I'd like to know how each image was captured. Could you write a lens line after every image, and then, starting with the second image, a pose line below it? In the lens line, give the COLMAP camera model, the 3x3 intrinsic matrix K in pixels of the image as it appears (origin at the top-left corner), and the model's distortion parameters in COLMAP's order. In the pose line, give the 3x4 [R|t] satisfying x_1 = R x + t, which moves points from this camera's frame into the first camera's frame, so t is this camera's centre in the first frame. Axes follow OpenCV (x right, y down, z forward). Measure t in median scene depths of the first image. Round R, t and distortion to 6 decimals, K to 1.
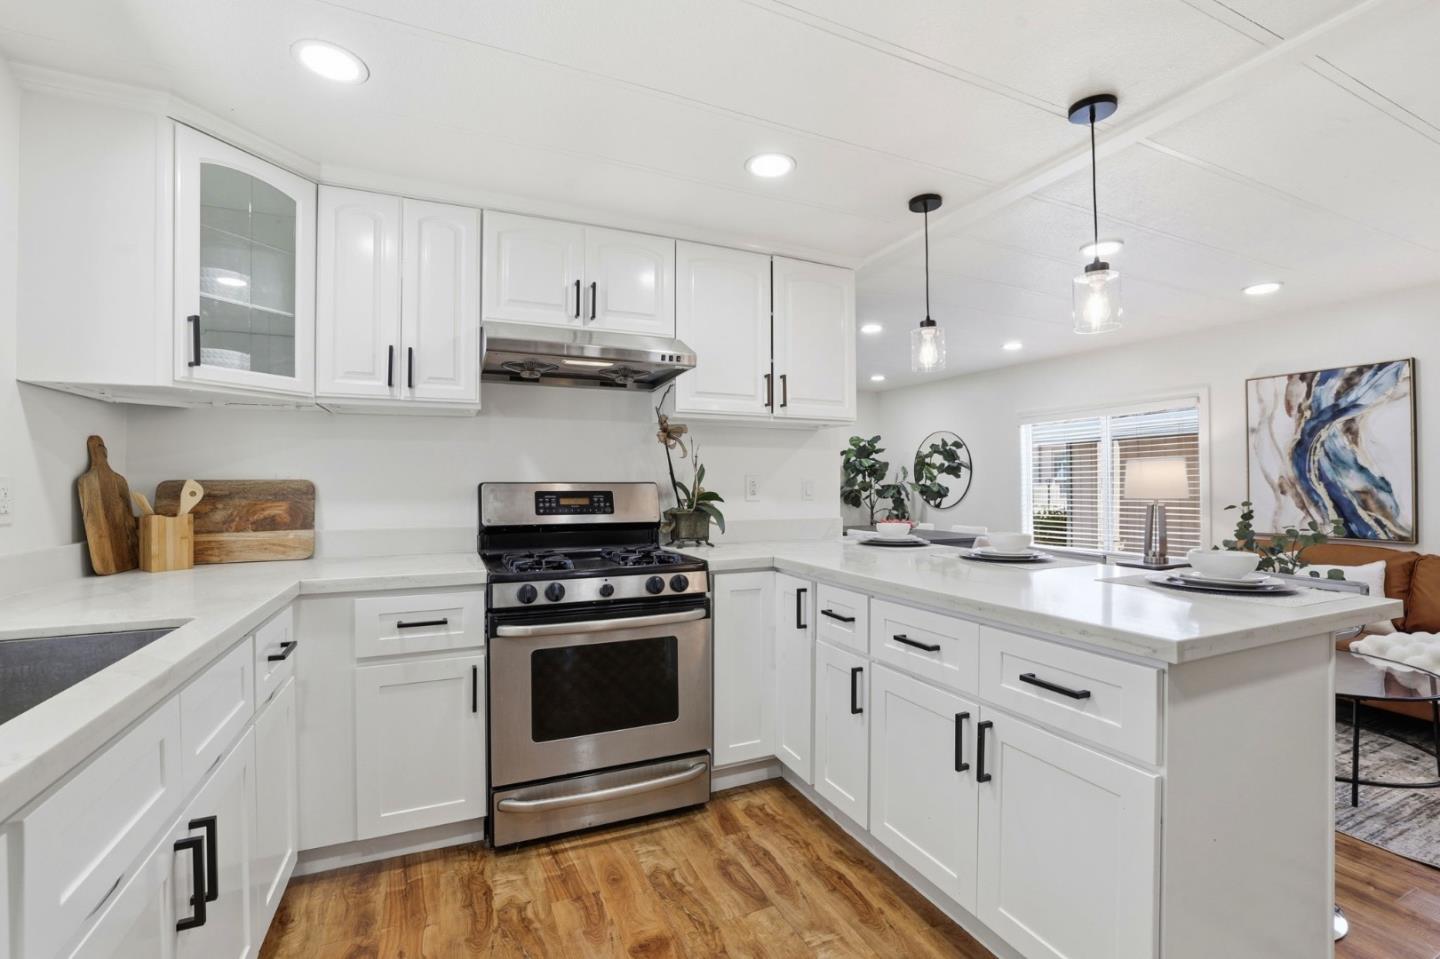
lens RADIAL K [[630.3, 0, 712.1], [0, 630.3, 477.6], [0, 0, 1]] dist [-0.003570, 0.000740]
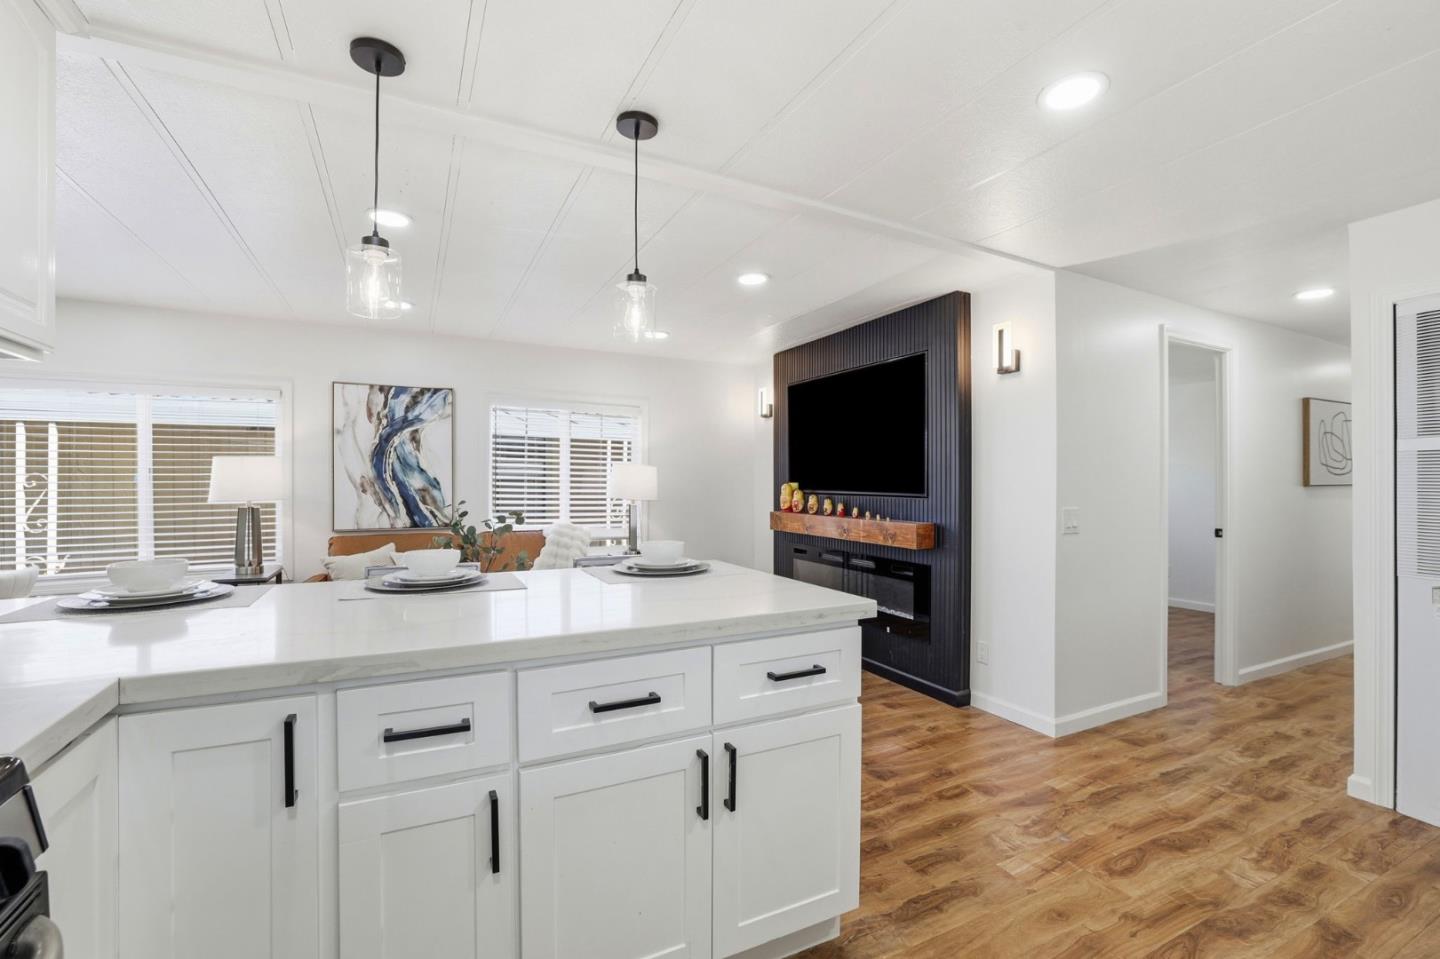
lens RADIAL K [[630.3, 0, 705.5], [0, 630.3, 480.6], [0, 0, 1]] dist [-0.003570, 0.000740]
pose [[0.008748, 0.000233, 0.999962, -0.196748], [-0.008720, 0.999962, -0.000156, 0.000309], [-0.999924, -0.008718, 0.008750, 0.420715]]
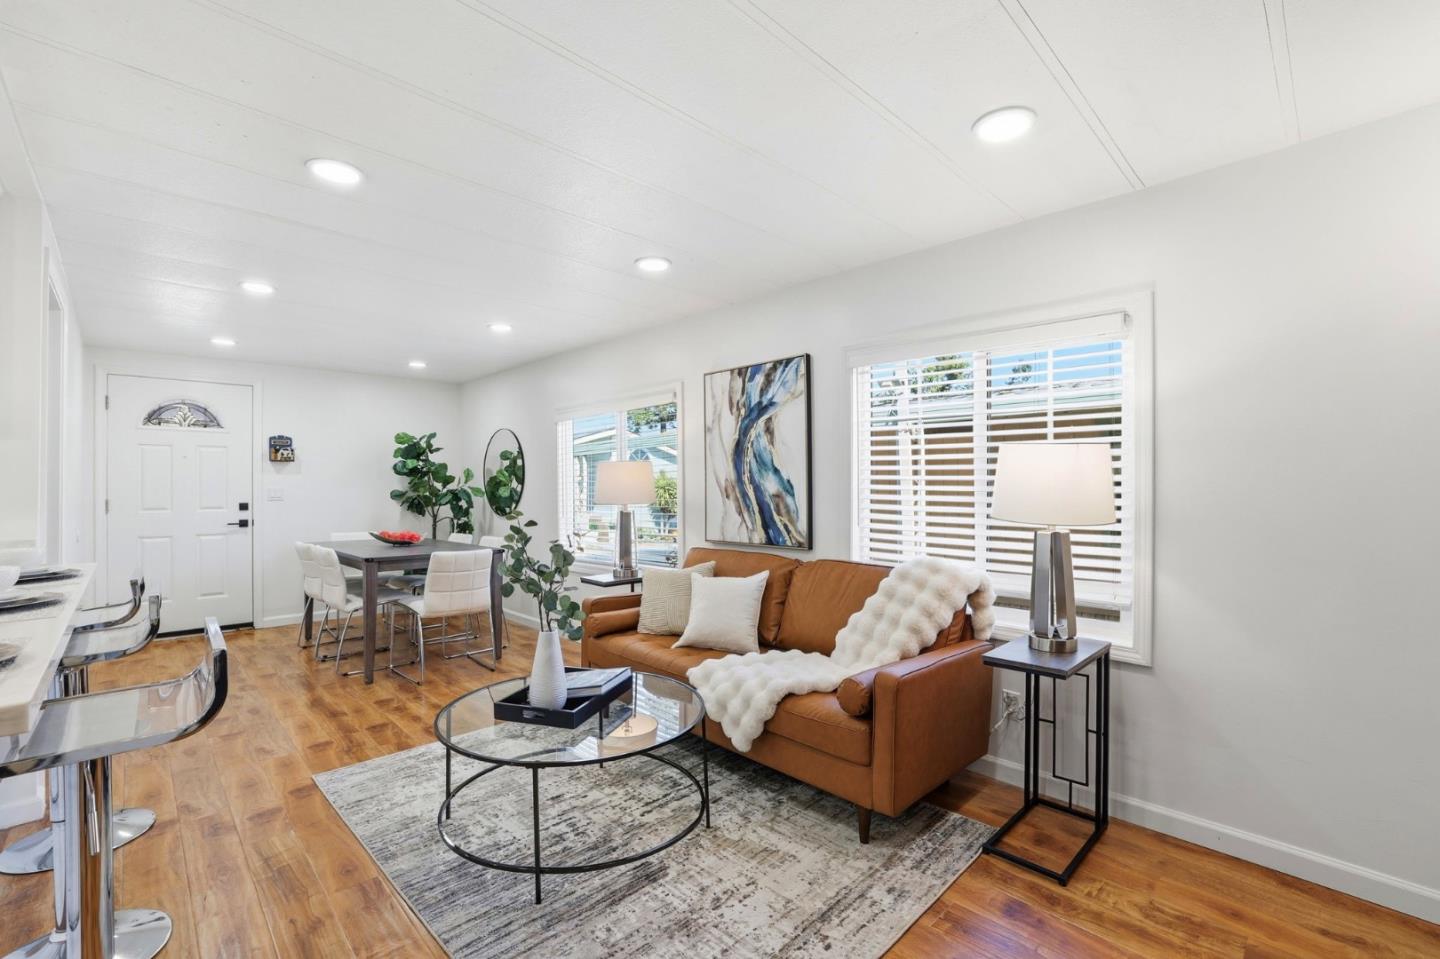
lens RADIAL K [[630.3, 0, 709.8], [0, 630.3, 500.0], [0, 0, 1]] dist [-0.003570, 0.000740]
pose [[0.945987, -0.008830, 0.324086, 0.618433], [0.000292, 0.999652, 0.026384, 0.004465], [-0.324206, -0.024864, 0.945660, 0.135666]]
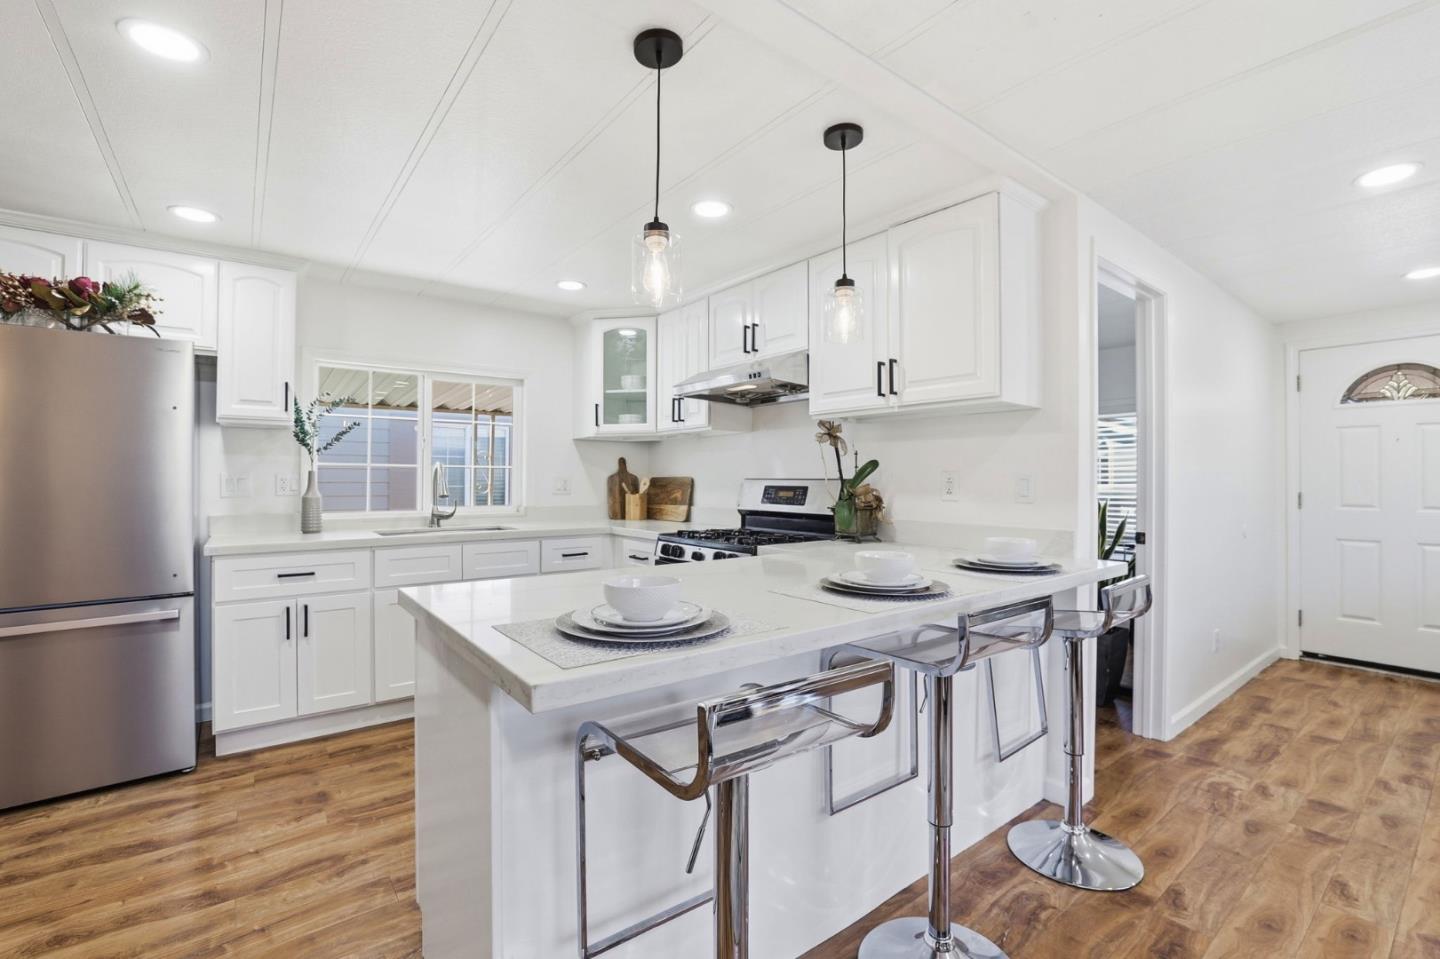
lens RADIAL K [[630.3, 0, 715.7], [0, 630.3, 471.1], [0, 0, 1]] dist [-0.003570, 0.000740]
pose [[0.242541, -0.010498, -0.970084, 0.711149], [0.005915, 0.999939, -0.009342, 0.002635], [0.970123, -0.003472, 0.242588, 0.423907]]
